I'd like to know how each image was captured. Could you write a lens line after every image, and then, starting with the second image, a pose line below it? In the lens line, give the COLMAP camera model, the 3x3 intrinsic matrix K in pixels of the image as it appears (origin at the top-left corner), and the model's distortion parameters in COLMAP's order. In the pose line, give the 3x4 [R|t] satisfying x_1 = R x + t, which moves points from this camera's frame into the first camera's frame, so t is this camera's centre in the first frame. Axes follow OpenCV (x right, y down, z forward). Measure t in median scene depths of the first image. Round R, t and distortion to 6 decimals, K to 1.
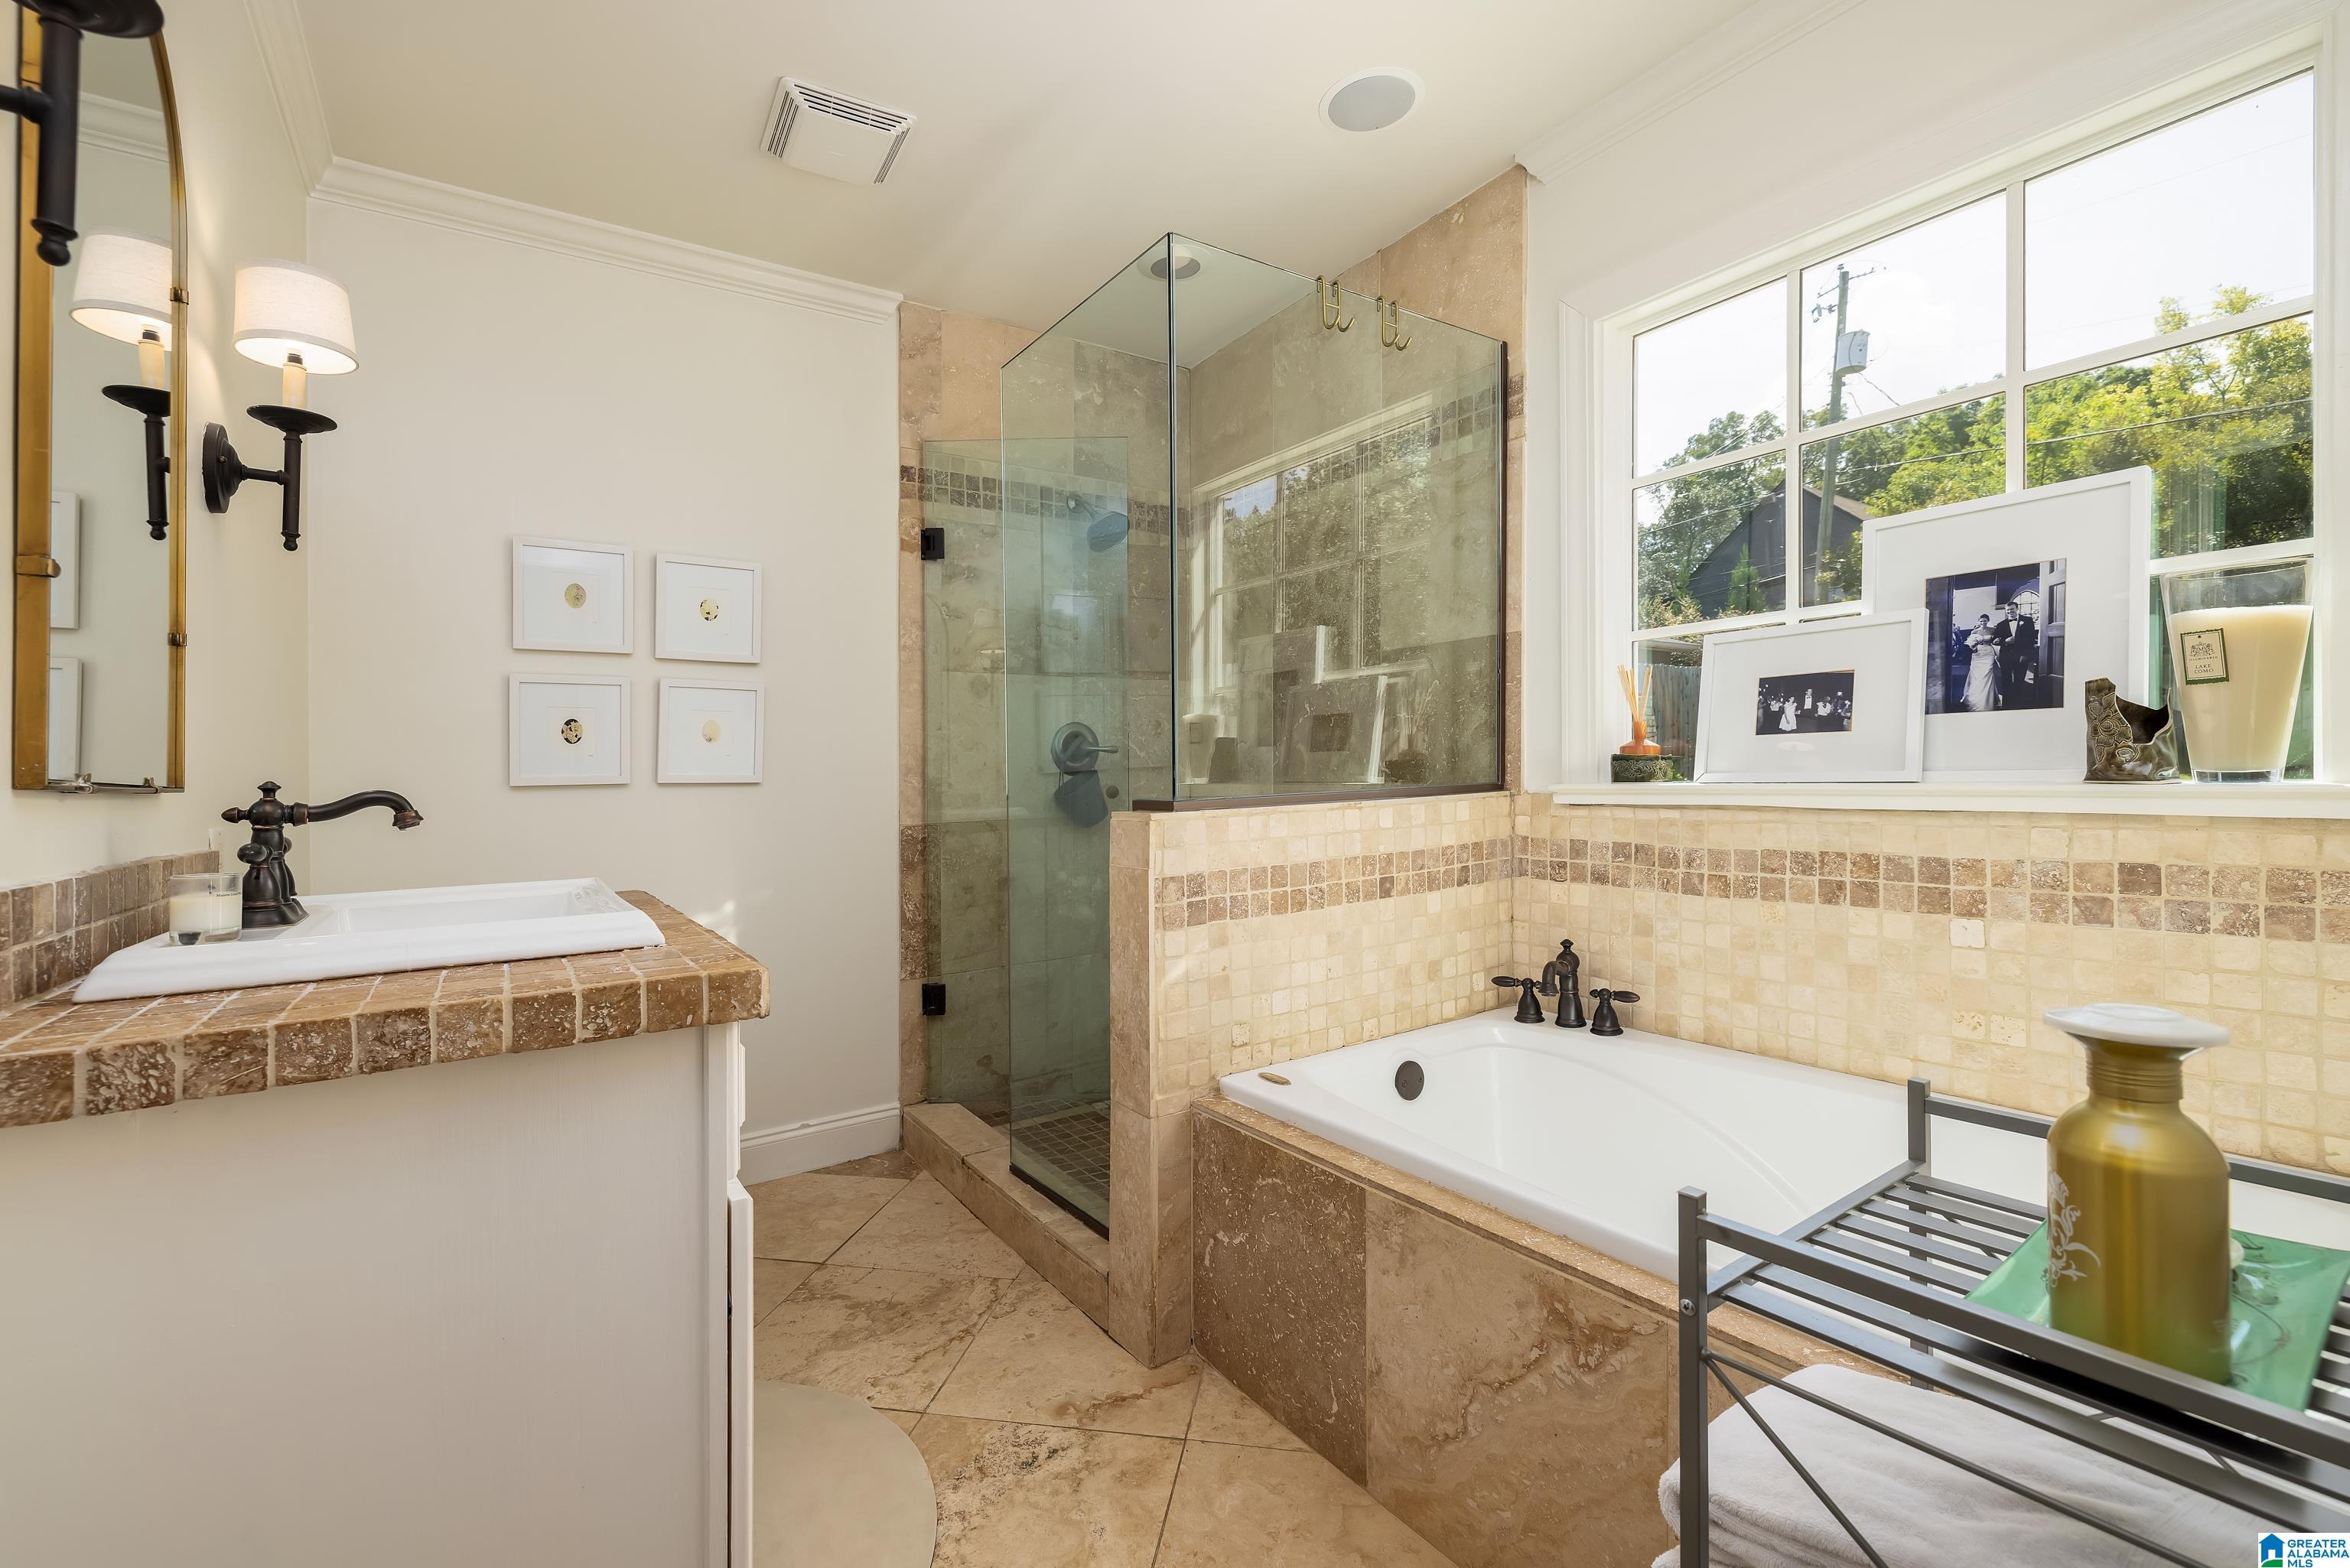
lens RADIAL K [[976.2, 0, 1186.3], [0, 976.2, 781.6], [0, 0, 1]] dist [0.001620, -0.000518]
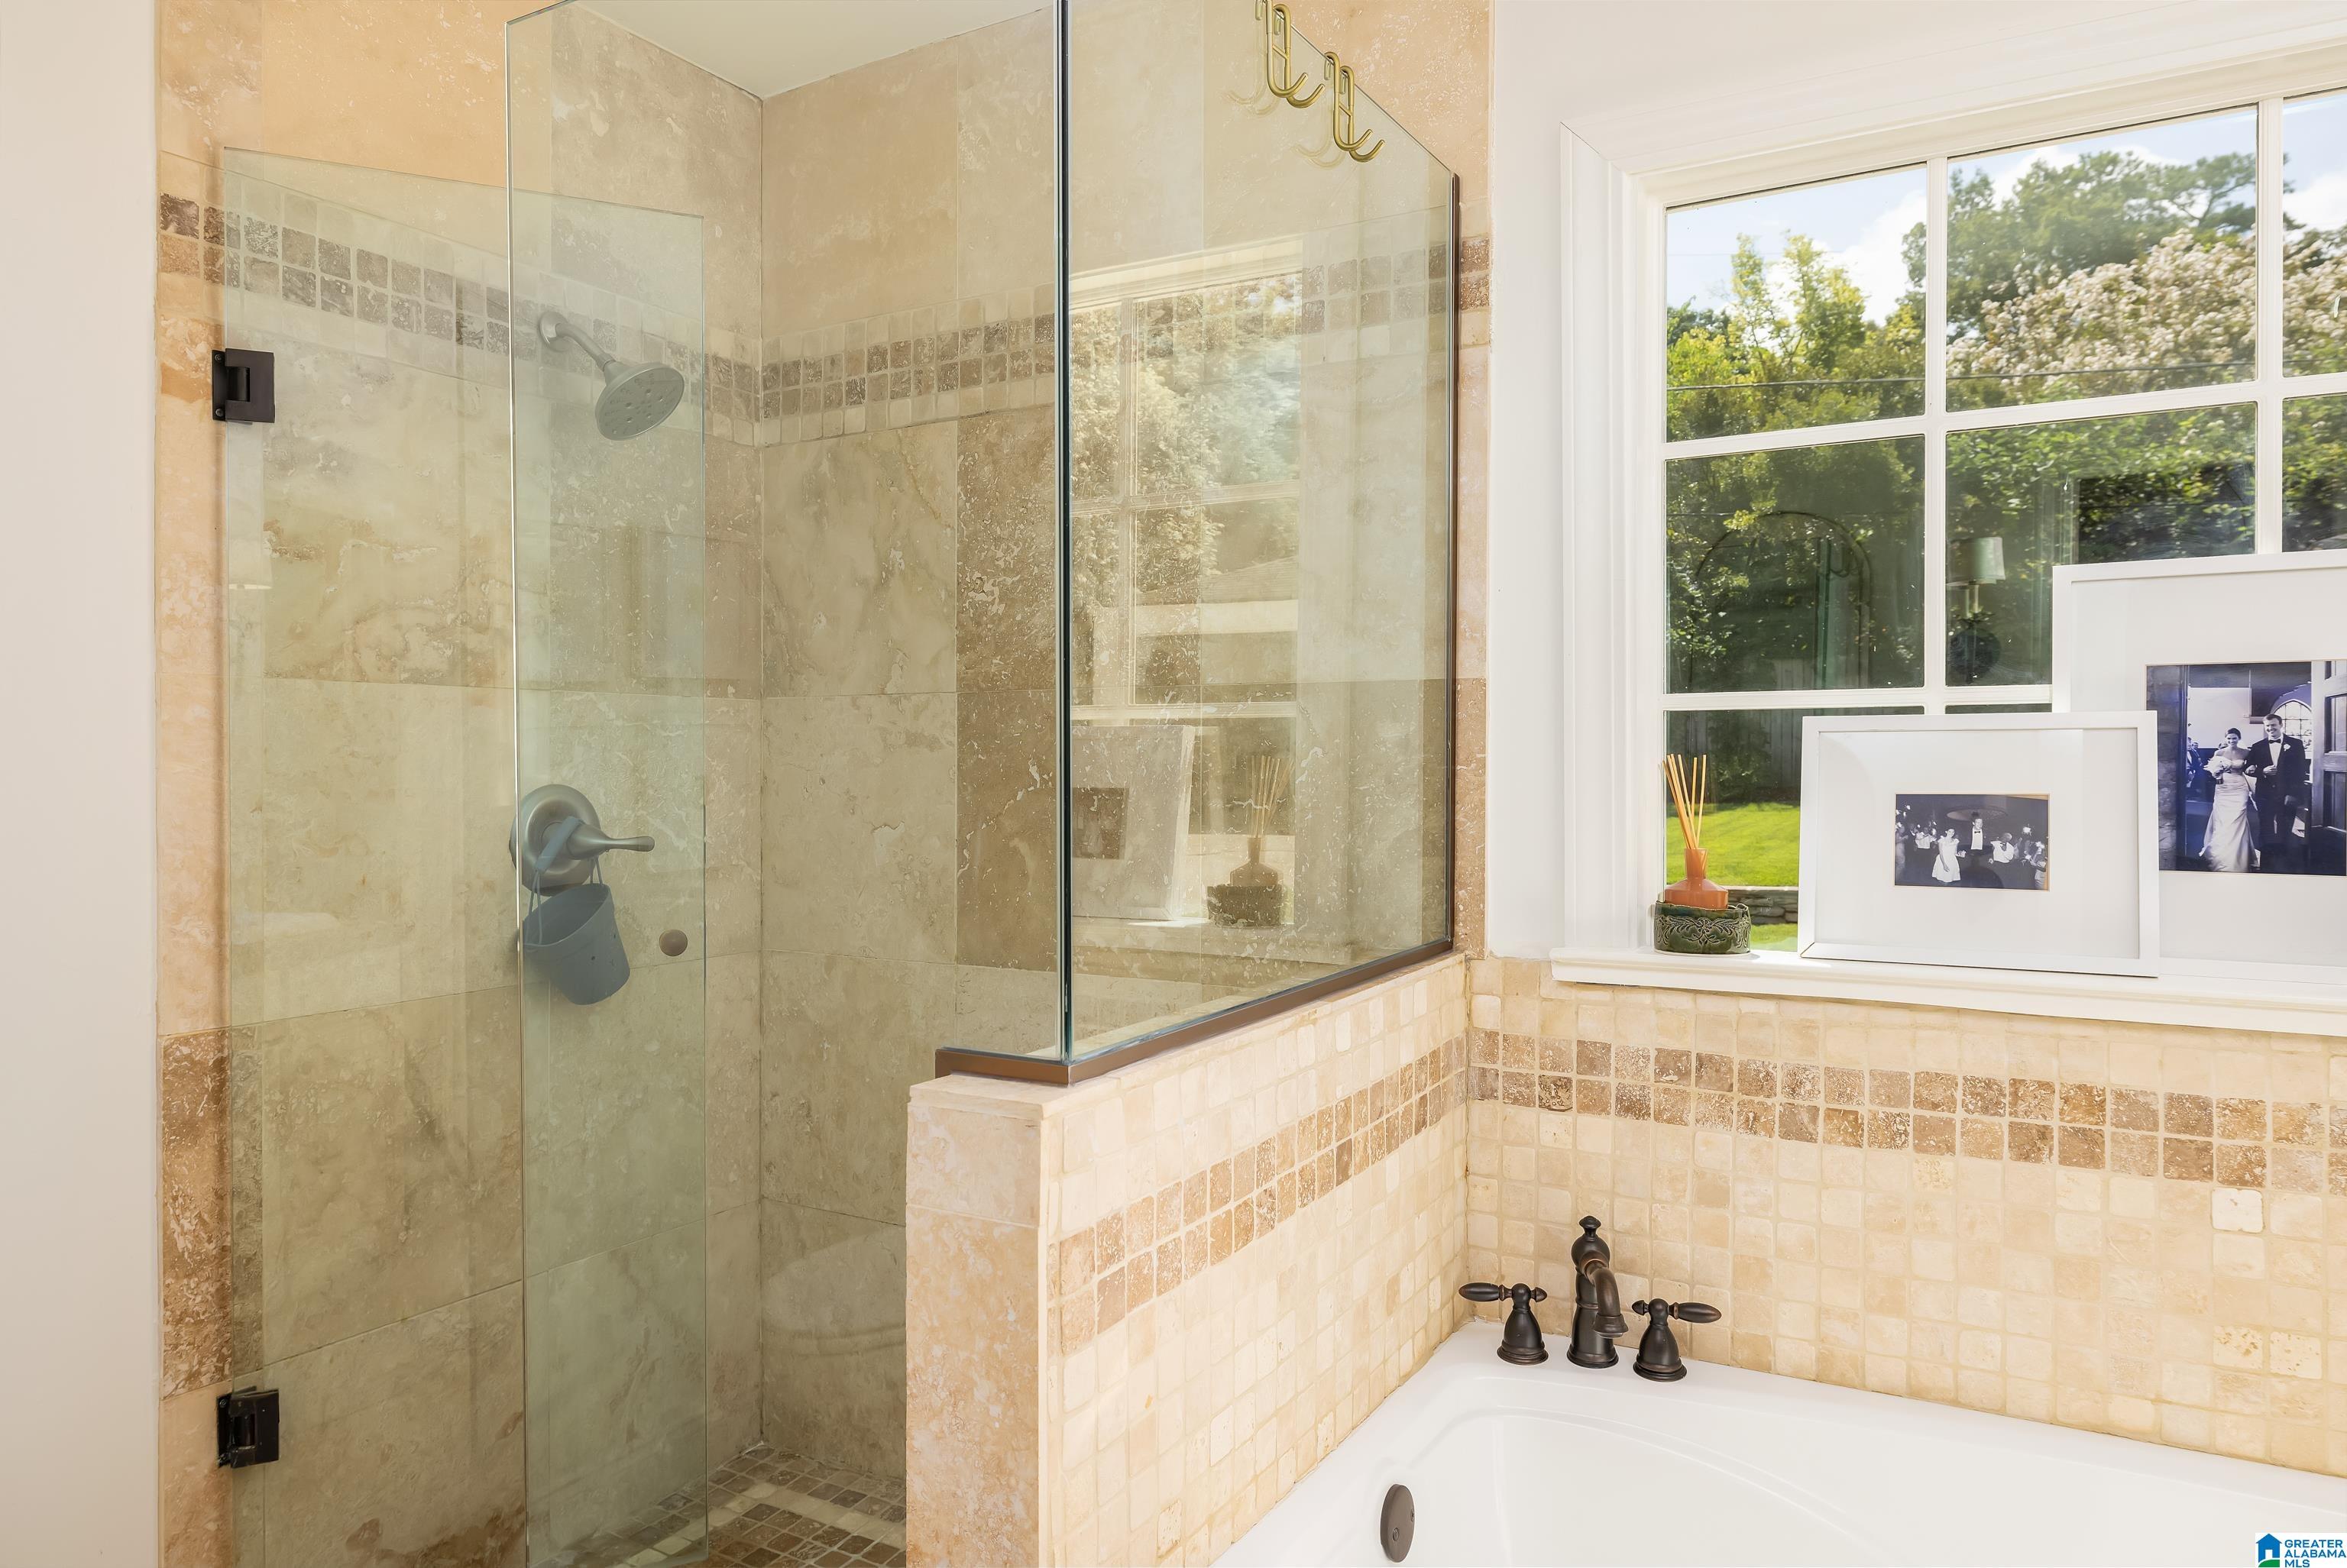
lens RADIAL K [[1510.7, 0, 1160.1], [0, 1510.7, 803.5], [0, 0, 1]] dist [-0.005254, 0.002014]
pose [[0.906538, 0.008387, 0.422040, -0.214552], [-0.013689, 0.999861, 0.009535, -0.085878], [-0.421902, -0.014421, 0.906527, 0.264439]]
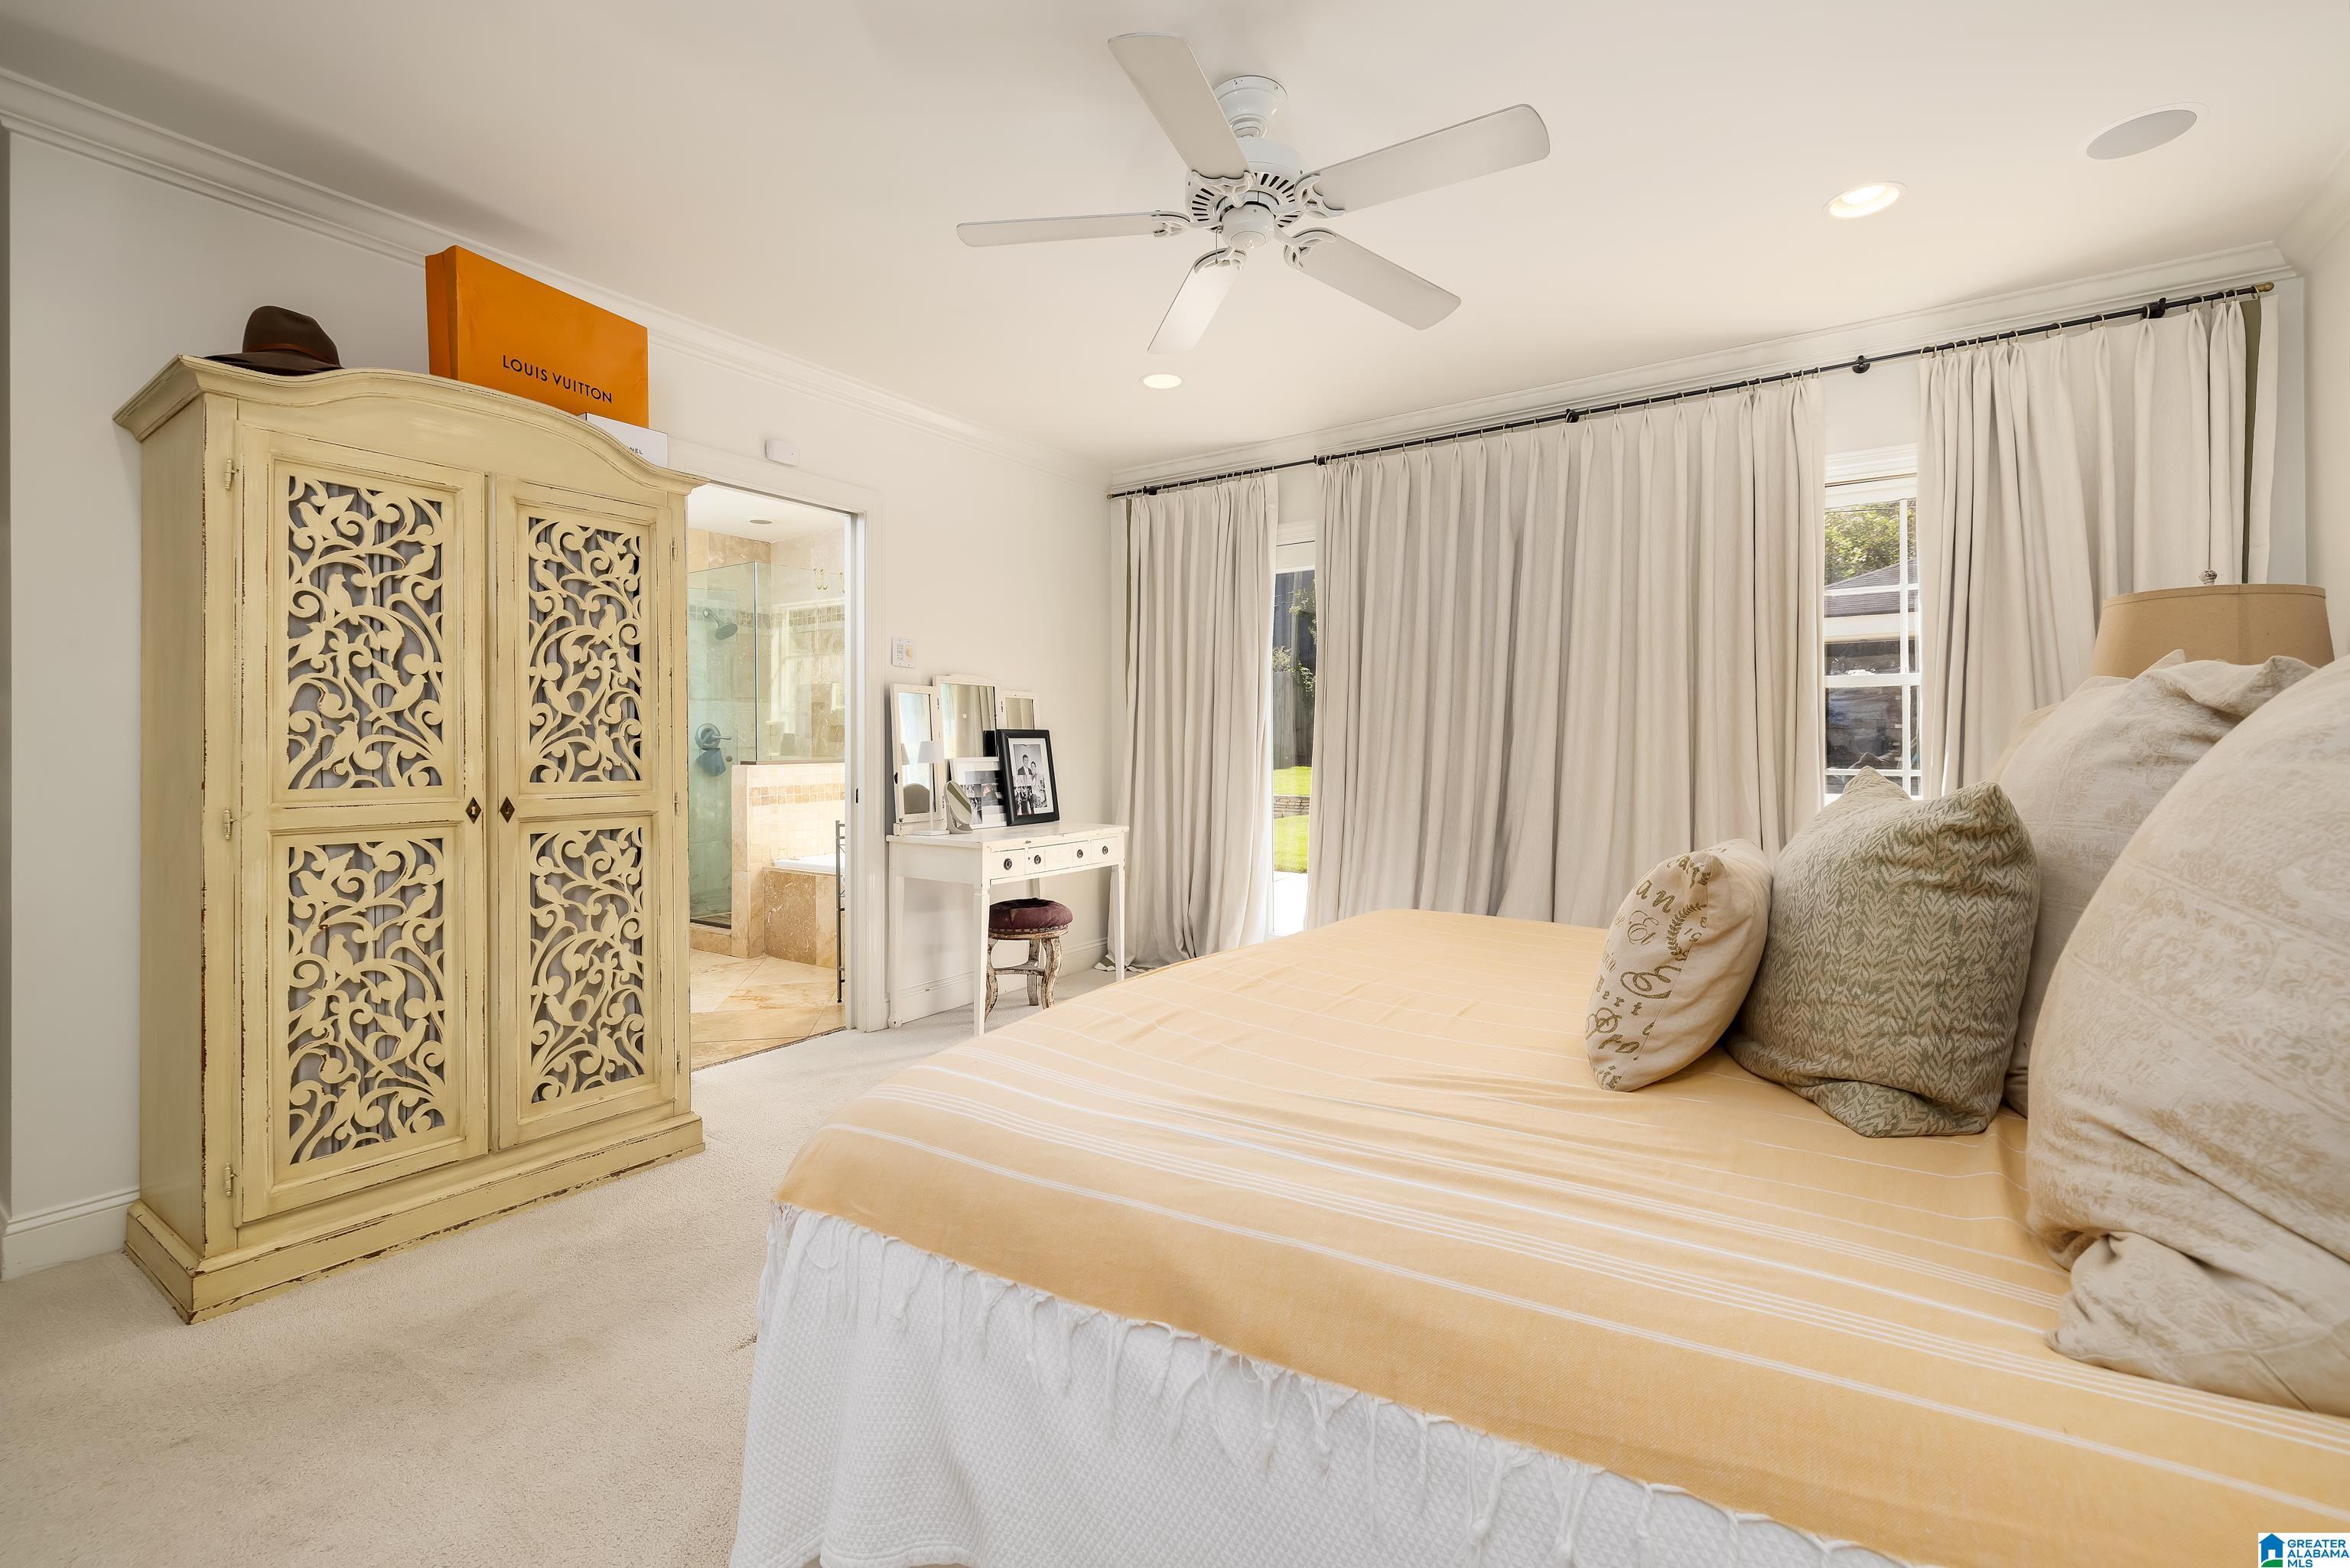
lens RADIAL K [[995.7, 0, 1167.2], [0, 995.7, 786.2], [0, 0, 1]] dist [0.002993, 0.000473]
pose [[0.936808, 0.004988, 0.349809, 0.073566], [-0.015940, 0.999469, 0.028436, -0.008732], [-0.349481, -0.032215, 0.936390, -1.689388]]
